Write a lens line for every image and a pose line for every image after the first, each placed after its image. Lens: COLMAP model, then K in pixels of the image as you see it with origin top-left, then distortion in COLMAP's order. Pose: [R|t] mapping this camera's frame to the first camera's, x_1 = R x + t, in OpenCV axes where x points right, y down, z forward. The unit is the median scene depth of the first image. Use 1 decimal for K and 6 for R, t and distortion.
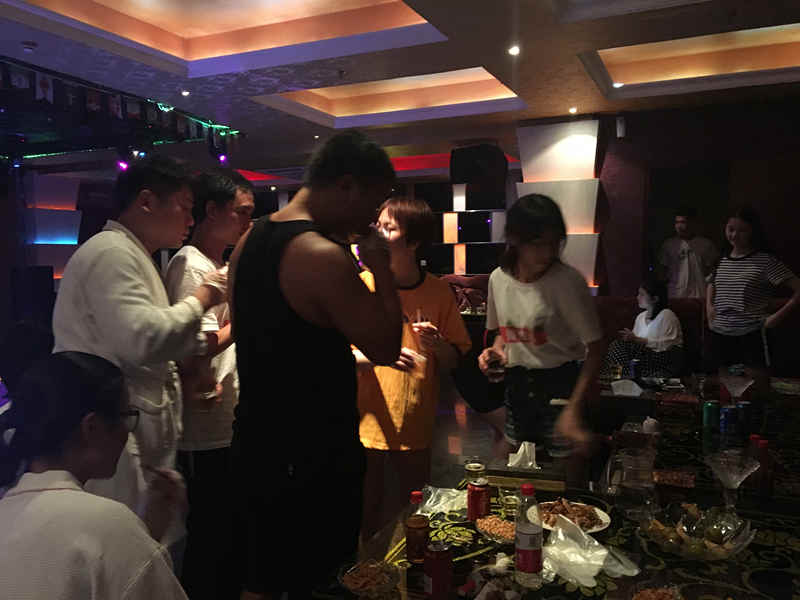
lens RADIAL K [[676.5, 0, 400.0], [0, 676.5, 300.0], [0, 0, 1]] dist [0.007867, 0.003104]
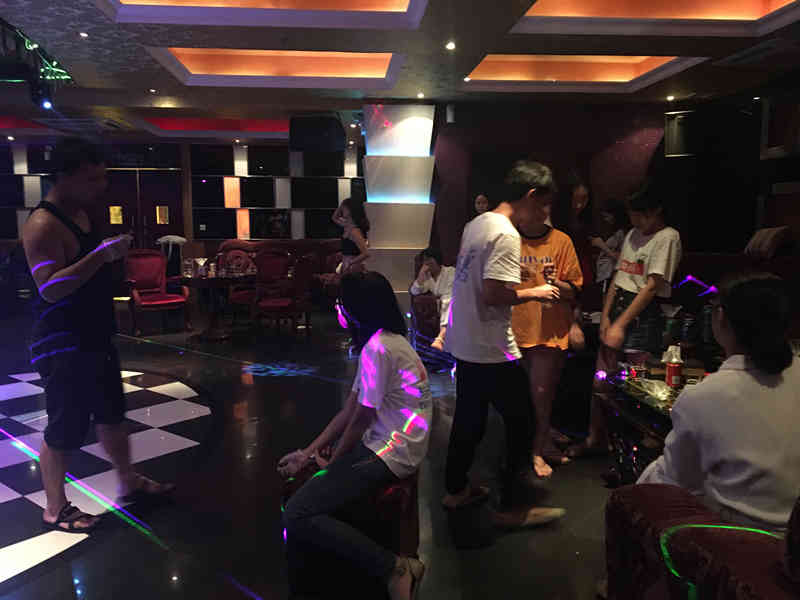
lens RADIAL K [[688.6, 0, 400.0], [0, 688.6, 300.0], [0, 0, 1]] dist [-0.001047, -0.010814]
pose [[0.864980, -0.043276, 0.499937, -0.302468], [0.019538, 0.998423, 0.052623, 0.004225], [-0.501426, -0.035750, 0.864462, -0.006515]]
